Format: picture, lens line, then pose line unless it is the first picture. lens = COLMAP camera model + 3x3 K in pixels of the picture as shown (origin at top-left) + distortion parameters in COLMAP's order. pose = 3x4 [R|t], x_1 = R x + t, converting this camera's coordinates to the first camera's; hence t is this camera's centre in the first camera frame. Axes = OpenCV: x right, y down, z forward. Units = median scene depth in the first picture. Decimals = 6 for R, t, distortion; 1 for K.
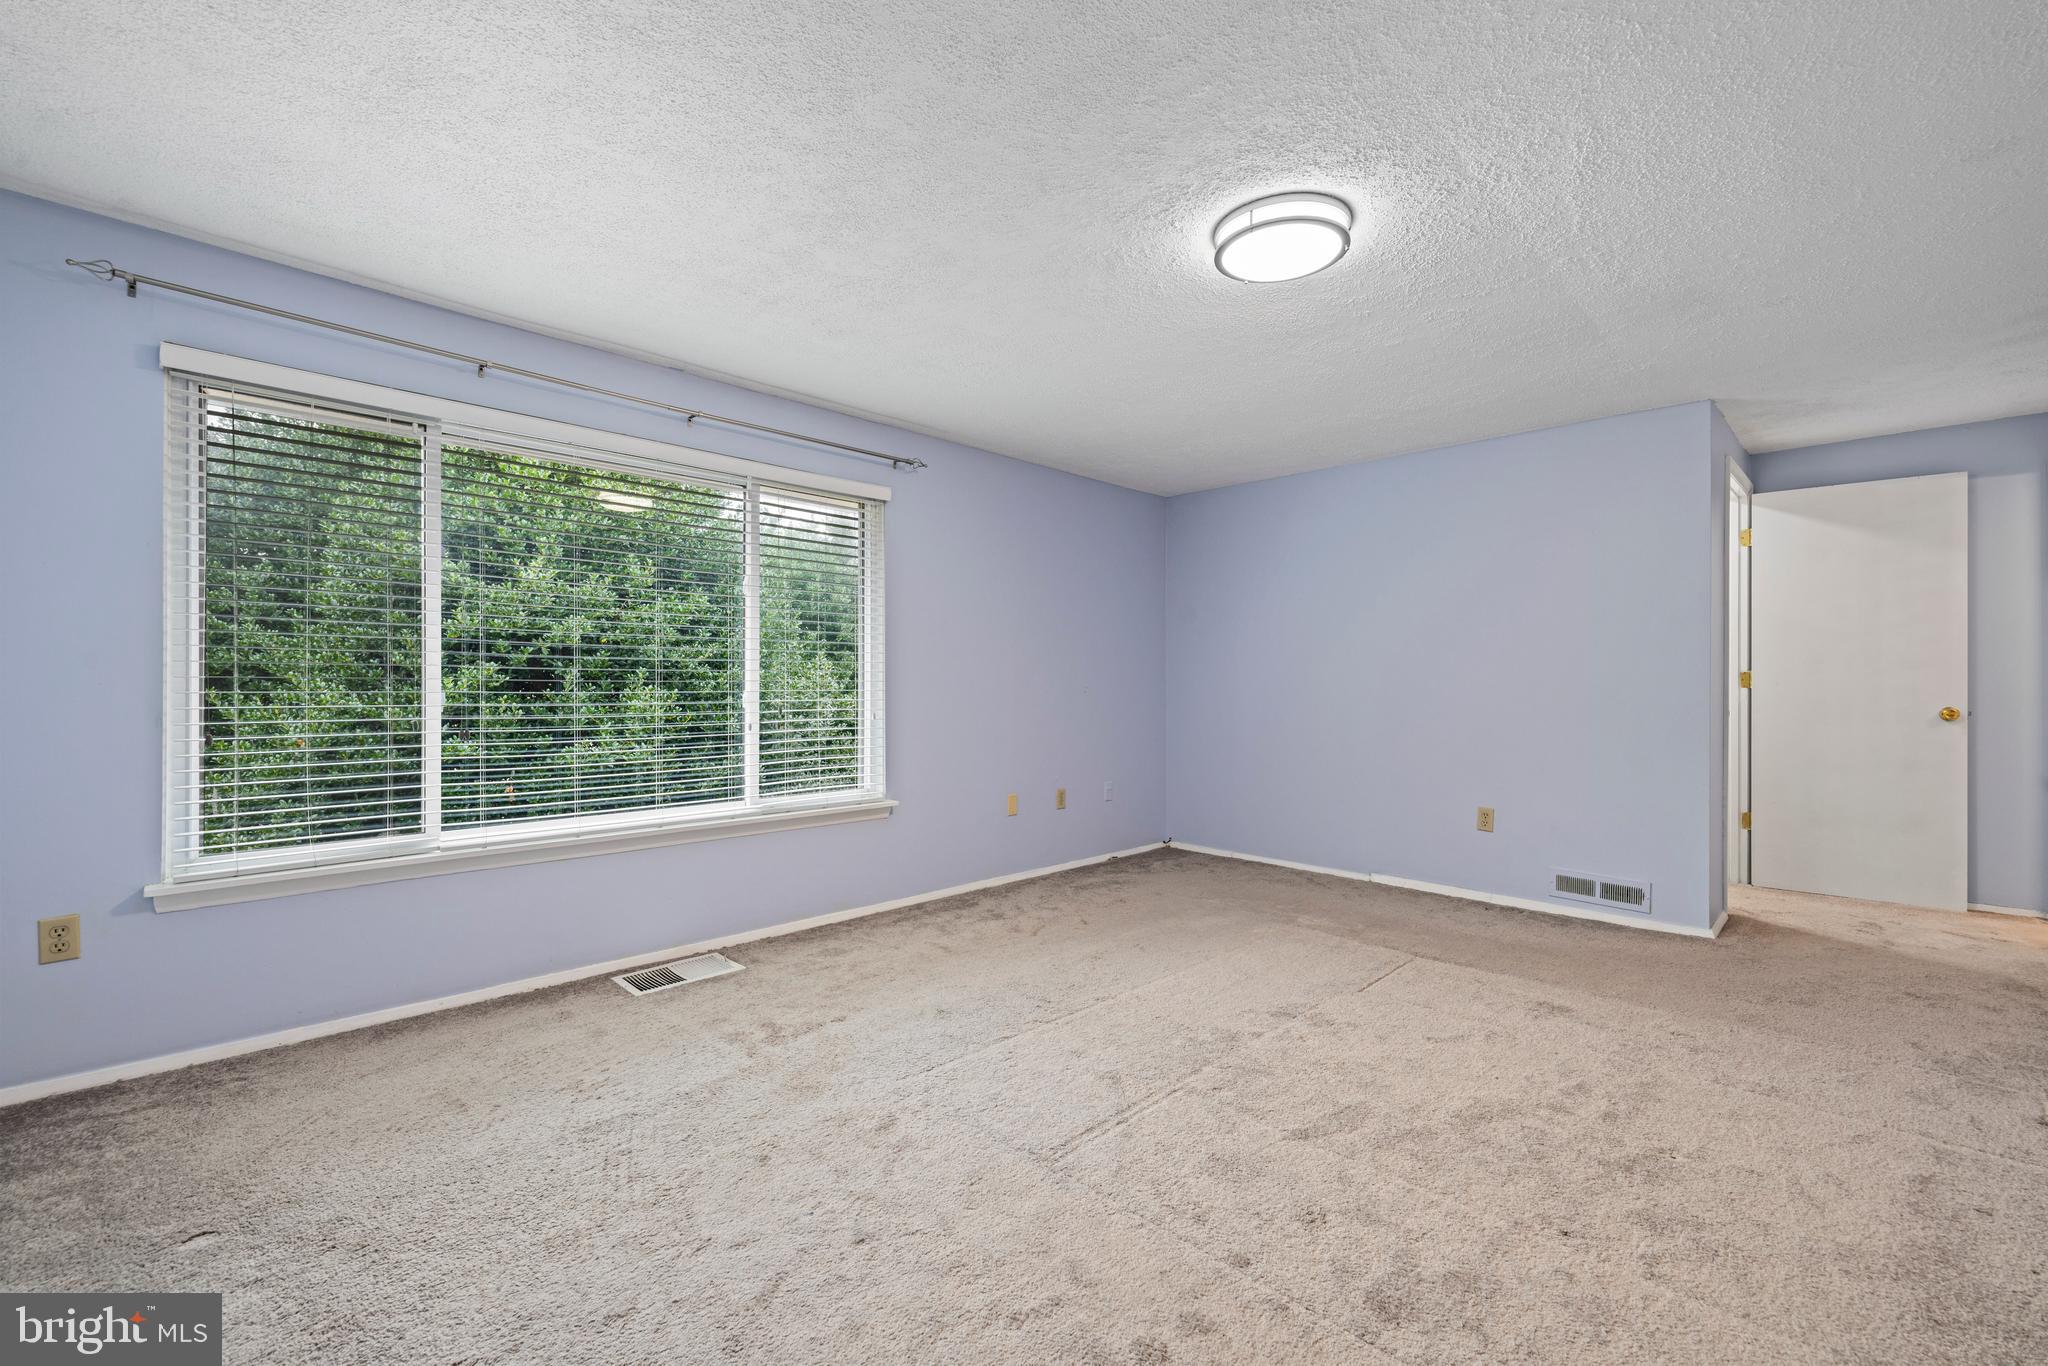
lens RADIAL K [[869.9, 0, 1024.0], [0, 869.9, 683.0], [0, 0, 1]] dist [0.000431, 0.000023]
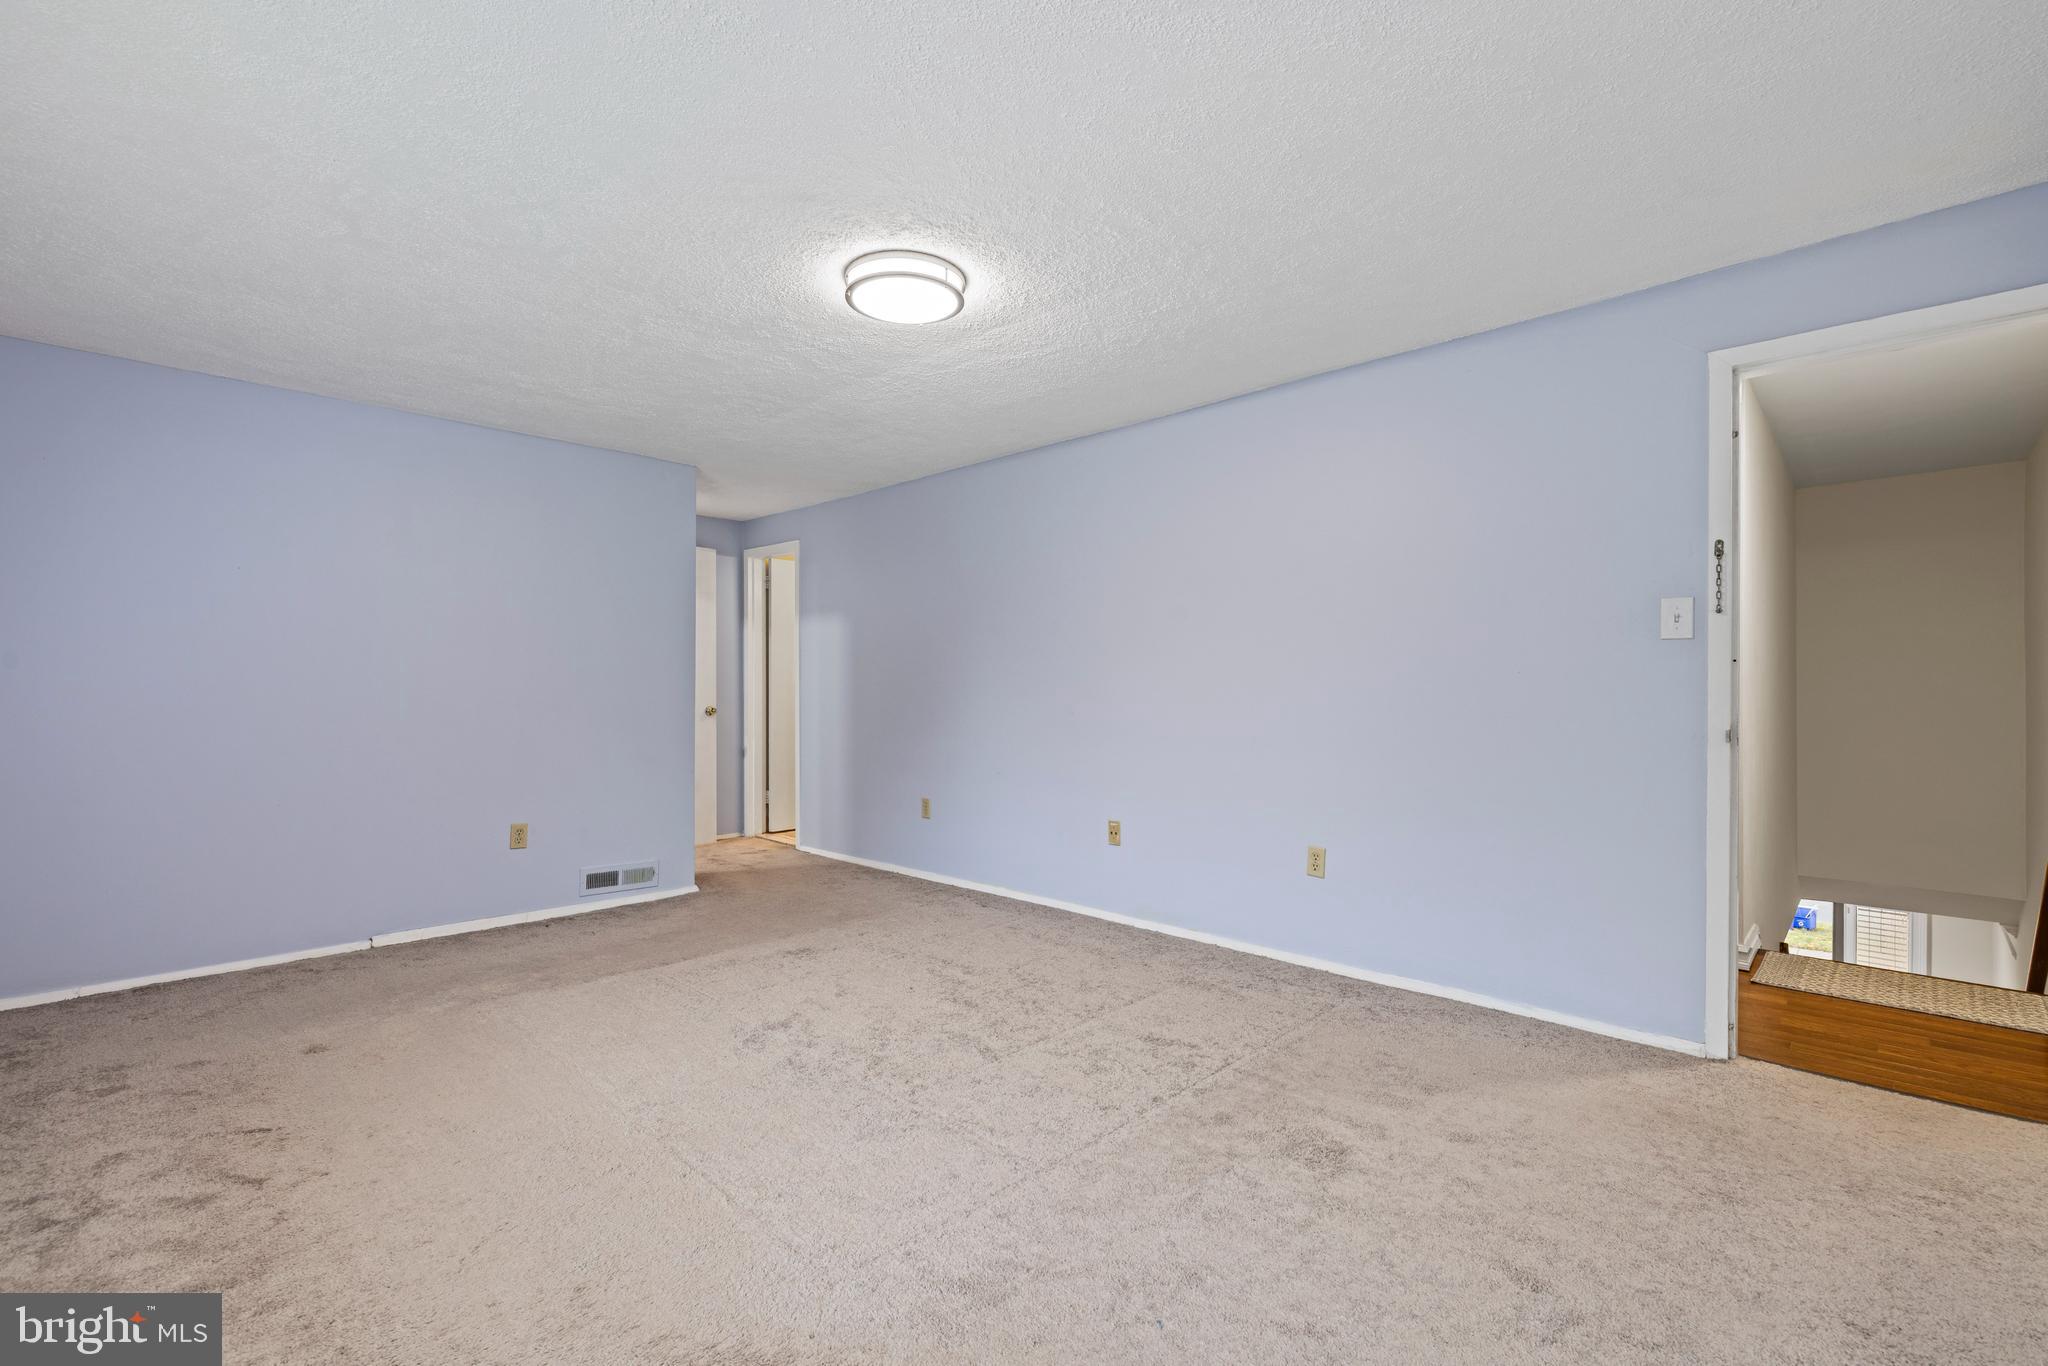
lens RADIAL K [[869.9, 0, 1024.0], [0, 869.9, 683.0], [0, 0, 1]] dist [0.000431, 0.000023]
pose [[-0.016652, 0.010133, 0.999810, -0.523603], [0.006788, 0.999927, -0.010022, 0.002825], [-0.999838, 0.006619, -0.016719, 0.565142]]
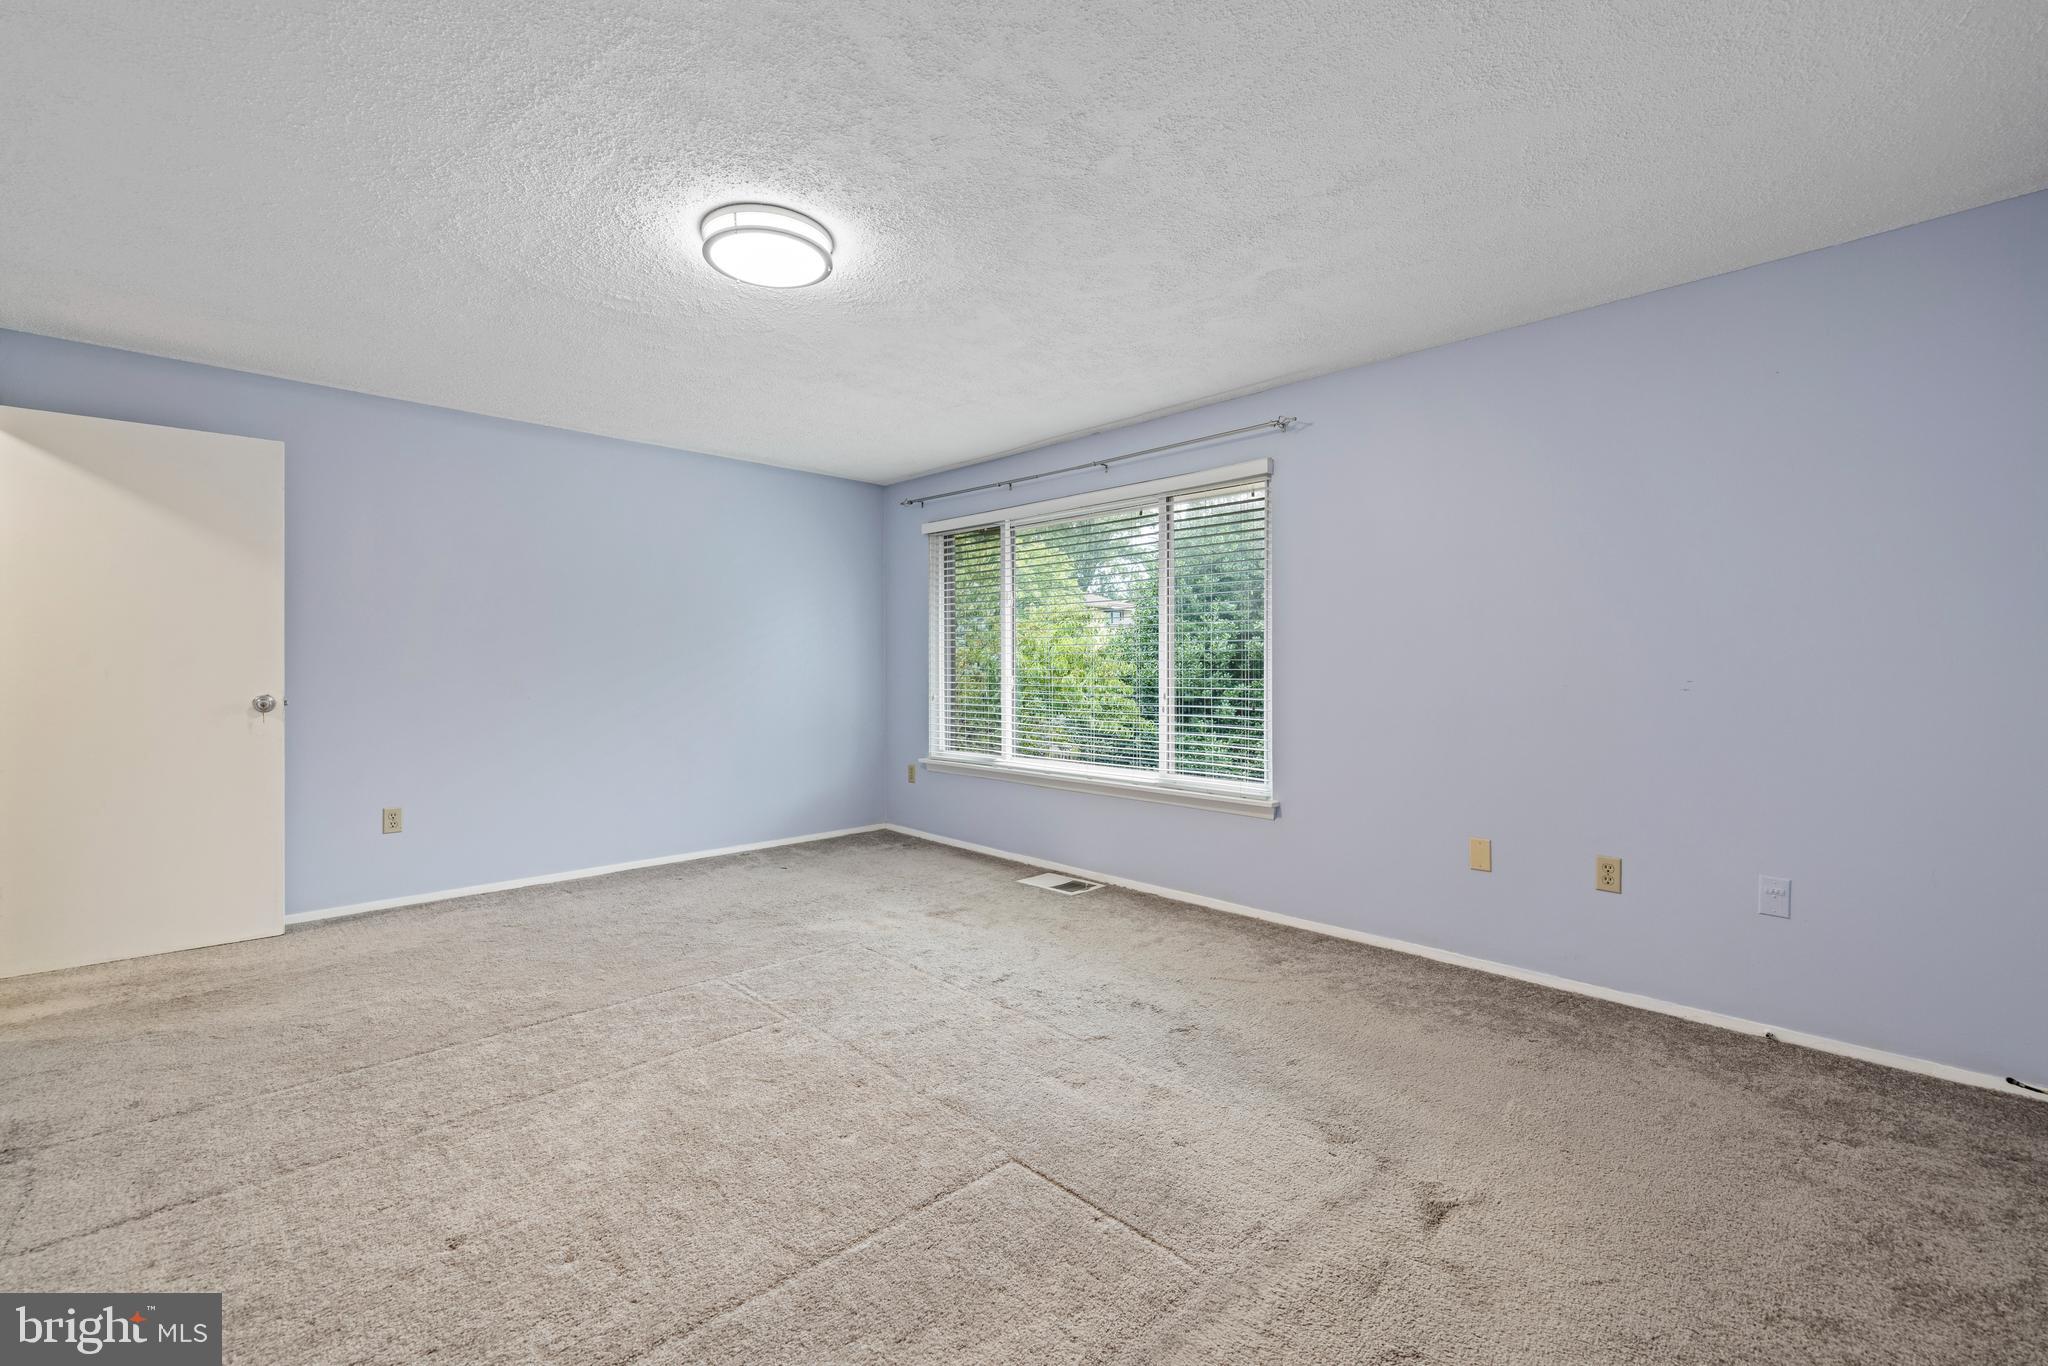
lens RADIAL K [[860.2, 0, 1026.7], [0, 860.2, 669.4], [0, 0, 1]] dist [0.000711, 0.000036]
pose [[-0.016887, -0.003131, -0.999853, 0.847494], [-0.003734, 0.999988, -0.003068, 0.001689], [0.999850, 0.003682, -0.016899, 0.859156]]
